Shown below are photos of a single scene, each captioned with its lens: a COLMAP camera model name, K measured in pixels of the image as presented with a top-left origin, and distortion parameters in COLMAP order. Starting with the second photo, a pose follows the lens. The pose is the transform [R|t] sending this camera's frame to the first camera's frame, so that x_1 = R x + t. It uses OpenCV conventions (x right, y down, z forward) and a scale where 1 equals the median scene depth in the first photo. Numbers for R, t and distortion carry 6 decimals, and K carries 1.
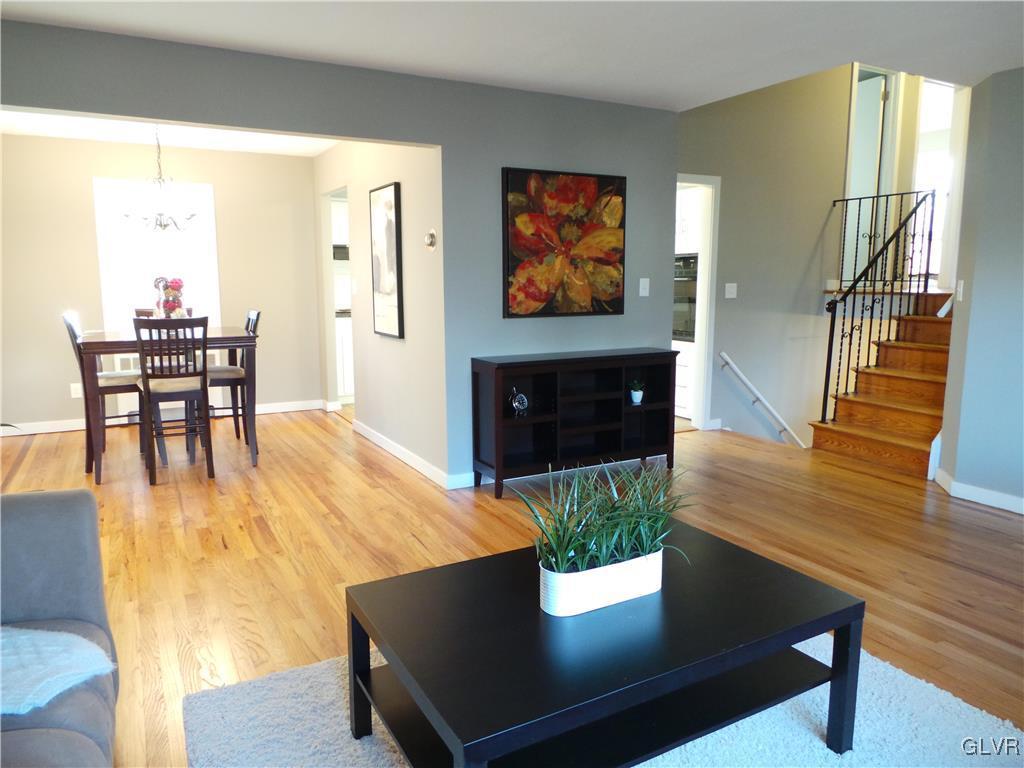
lens RADIAL K [[711.5, 0, 512.9], [0, 711.5, 387.6], [0, 0, 1]] dist [-0.007829, 0.001579]
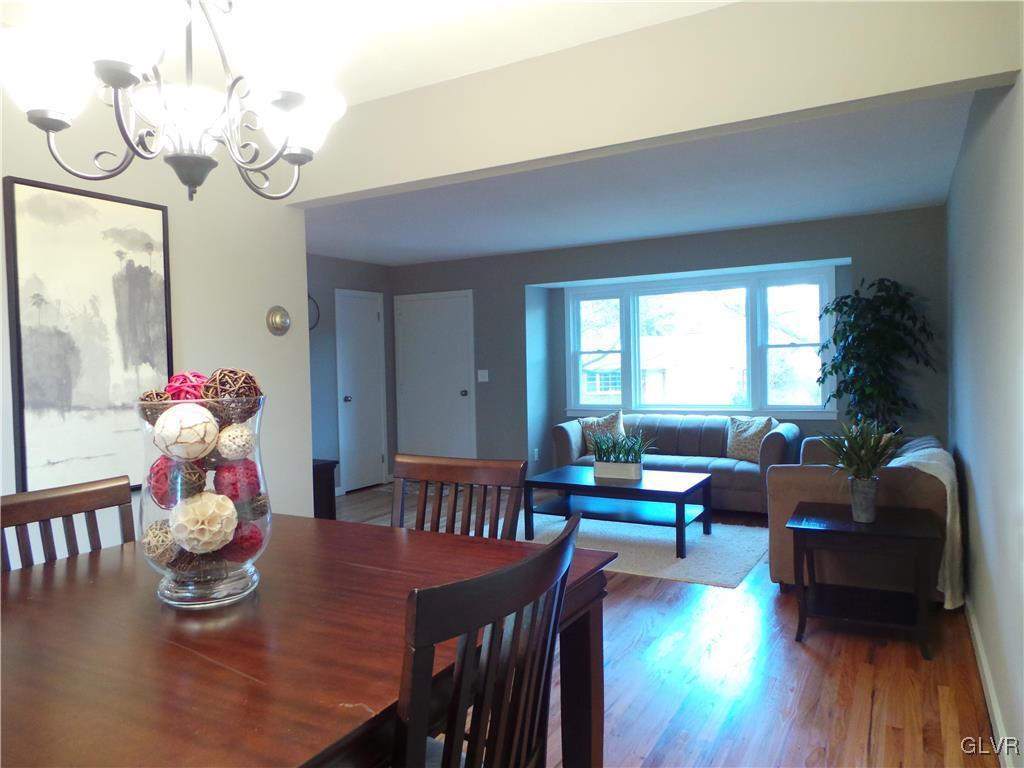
lens RADIAL K [[711.5, 0, 511.7], [0, 711.5, 380.7], [0, 0, 1]] dist [-0.007829, 0.001579]
pose [[-0.525568, -0.005421, 0.850734, -0.812587], [0.157902, 0.981983, 0.103807, -0.172451], [-0.835970, 0.188890, -0.515243, 1.113082]]
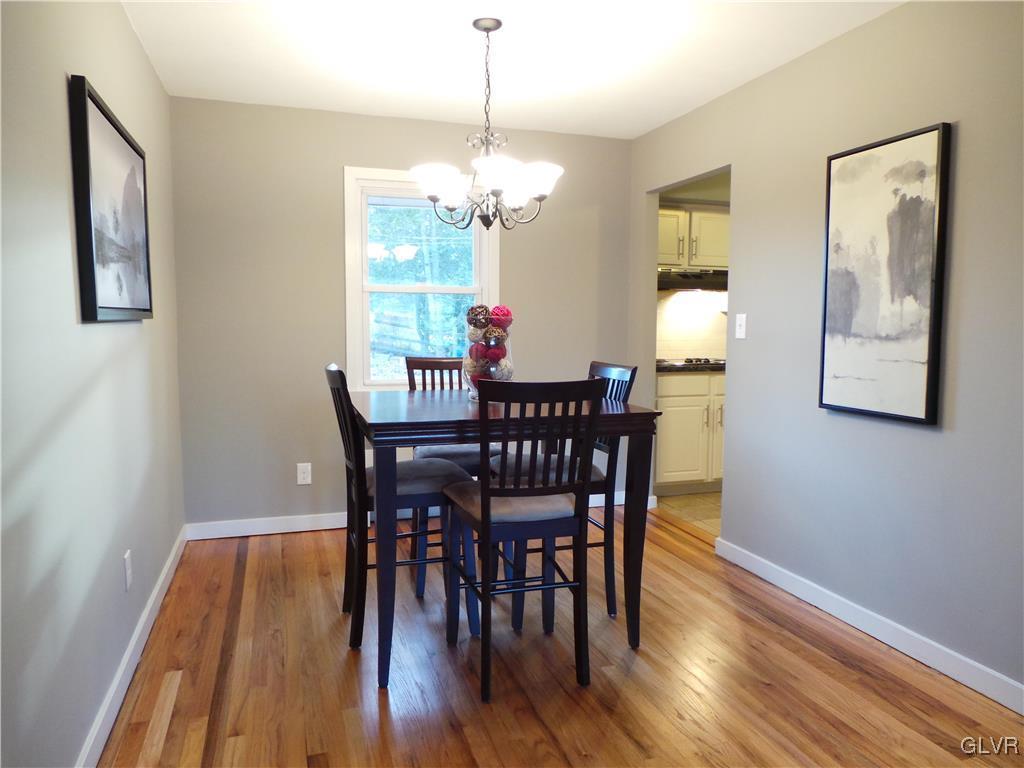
lens RADIAL K [[711.5, 0, 510.3], [0, 711.5, 378.0], [0, 0, 1]] dist [-0.007829, 0.001579]
pose [[0.983633, 0.020026, -0.179066, -0.388970], [-0.033627, 0.996747, -0.073247, -0.057210], [0.177017, 0.078069, 0.981107, 0.462476]]
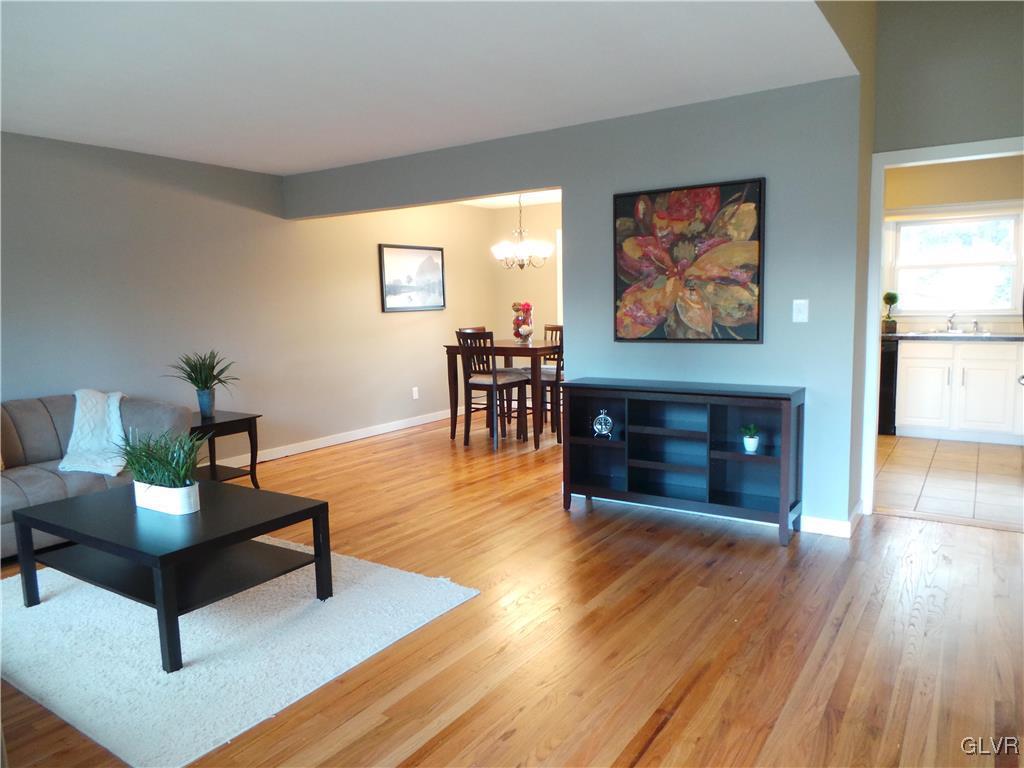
lens RADIAL K [[711.5, 0, 514.4], [0, 711.5, 388.5], [0, 0, 1]] dist [-0.007829, 0.001579]
pose [[0.461503, 0.099498, -0.881541, 0.802313], [-0.114460, 0.992063, 0.052051, -0.065785], [0.879724, 0.076879, 0.469229, 0.390652]]
